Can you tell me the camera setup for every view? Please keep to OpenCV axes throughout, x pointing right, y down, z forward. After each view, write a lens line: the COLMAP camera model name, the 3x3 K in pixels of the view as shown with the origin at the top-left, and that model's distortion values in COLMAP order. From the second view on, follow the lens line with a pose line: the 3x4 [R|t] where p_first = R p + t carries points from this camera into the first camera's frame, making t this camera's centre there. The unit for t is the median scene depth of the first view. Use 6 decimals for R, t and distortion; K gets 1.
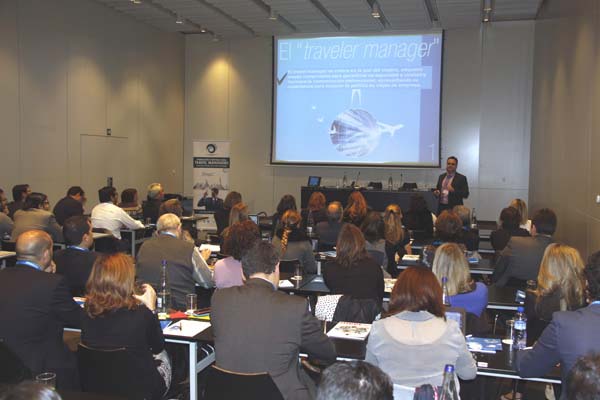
lens RADIAL K [[625.9, 0, 300.0], [0, 625.9, 200.0], [0, 0, 1]] dist [-0.060255, 0.016829]
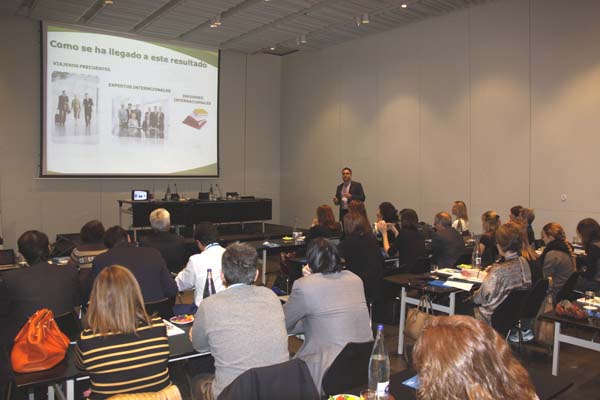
lens RADIAL K [[510.8, 0, 300.0], [0, 510.8, 200.0], [0, 0, 1]] dist [-0.095868, -0.001468]
pose [[0.595169, -0.053532, 0.801815, -0.416719], [0.053435, 0.998207, 0.026981, -0.030730], [-0.801822, 0.026786, 0.596962, 0.393919]]
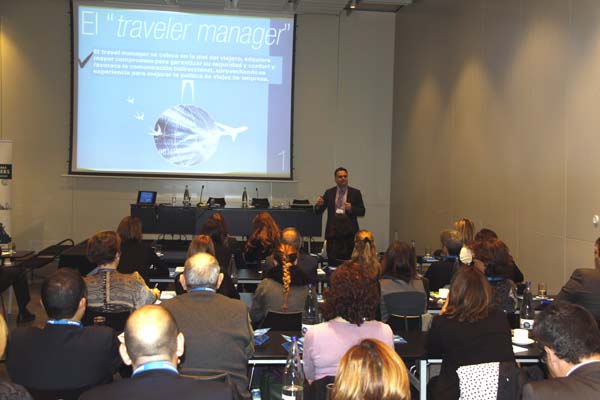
lens RADIAL K [[735.9, 0, 300.0], [0, 735.9, 200.0], [0, 0, 1]] dist [0.023049, 0.039835]
pose [[0.917869, -0.007267, 0.396817, -0.151390], [0.014831, 0.999762, -0.015996, -0.008737], [-0.396606, 0.020567, 0.917758, 0.092382]]
